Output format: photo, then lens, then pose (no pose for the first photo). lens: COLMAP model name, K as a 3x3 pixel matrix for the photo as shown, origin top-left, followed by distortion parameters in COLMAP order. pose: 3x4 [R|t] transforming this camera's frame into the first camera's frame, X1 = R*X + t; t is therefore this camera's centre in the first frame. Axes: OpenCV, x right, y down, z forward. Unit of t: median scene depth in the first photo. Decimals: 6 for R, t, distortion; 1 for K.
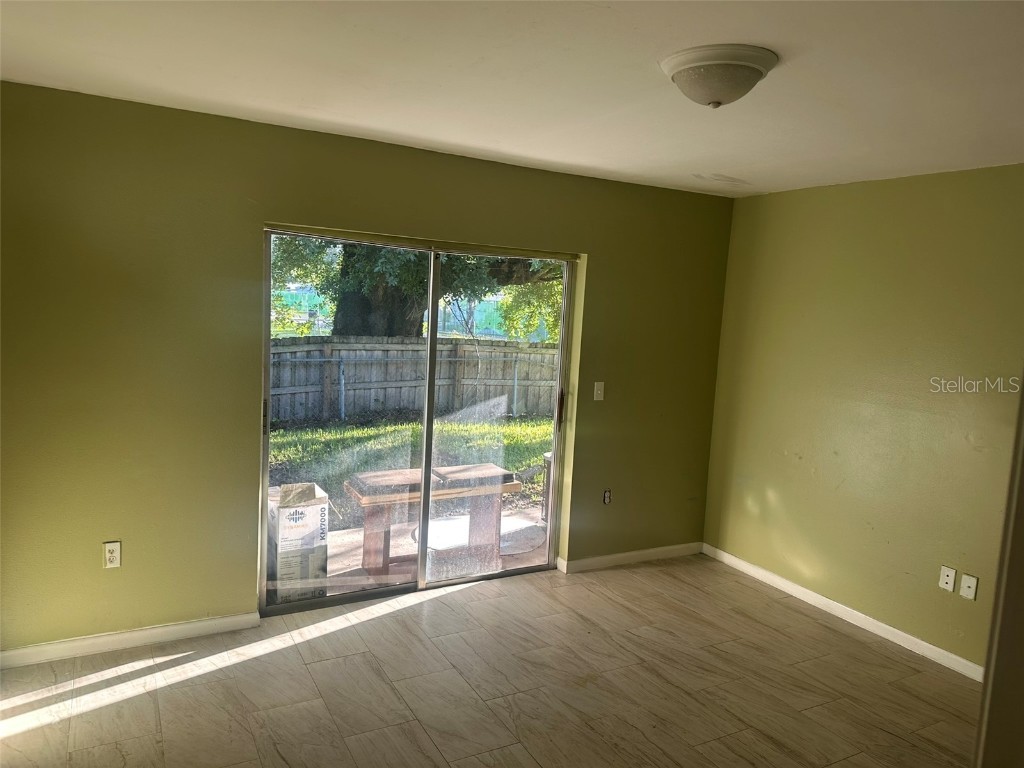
lens RADIAL K [[728.0, 0, 509.6], [0, 728.0, 384.7], [0, 0, 1]] dist [0.024483, -0.044104]
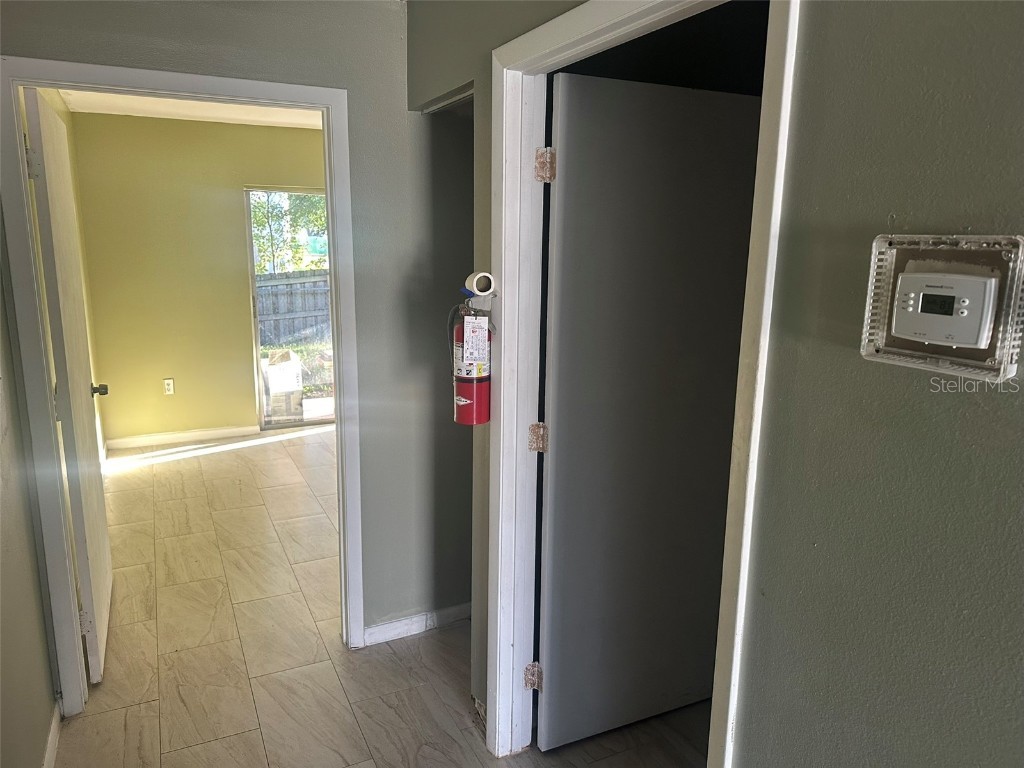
lens RADIAL K [[728.0, 0, 512.8], [0, 728.0, 384.3], [0, 0, 1]] dist [0.024483, -0.044104]
pose [[0.997835, -0.038623, -0.053234, 0.302177], [0.042927, 0.995687, 0.082246, 0.101959], [0.049828, -0.084353, 0.995189, -0.569945]]
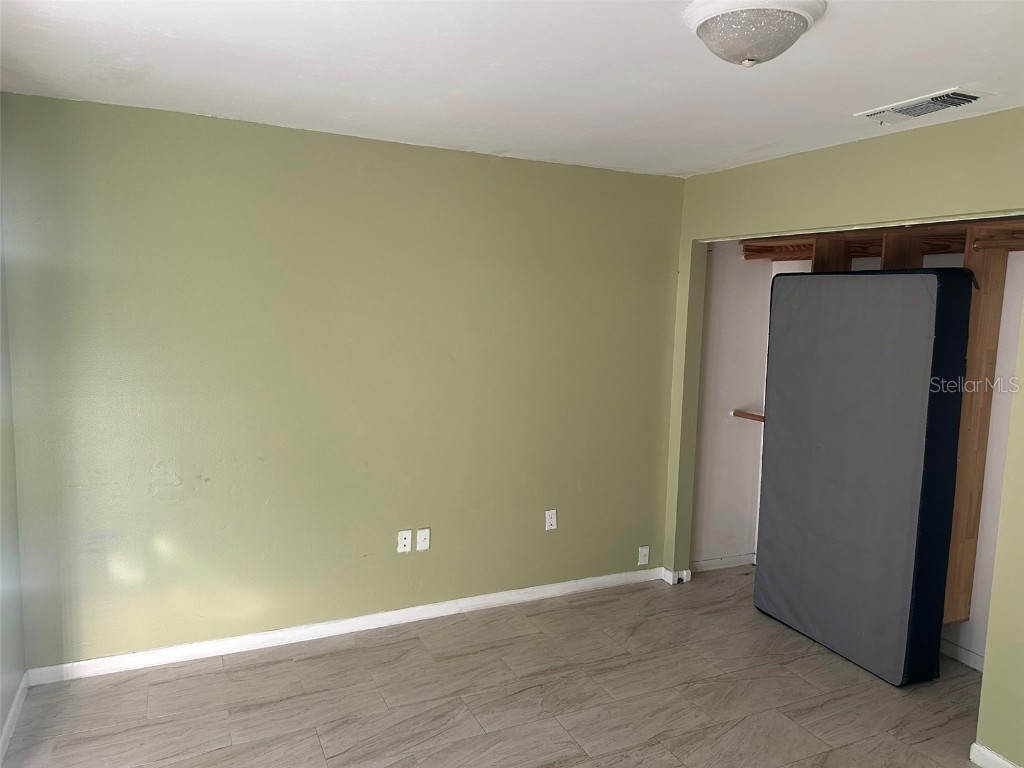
lens RADIAL K [[728.0, 0, 510.8], [0, 728.0, 382.2], [0, 0, 1]] dist [0.024483, -0.044104]
pose [[0.070171, -0.176672, 0.981765, -0.322865], [0.098430, 0.980615, 0.169429, -0.102530], [-0.992667, 0.084746, 0.086200, 0.663050]]
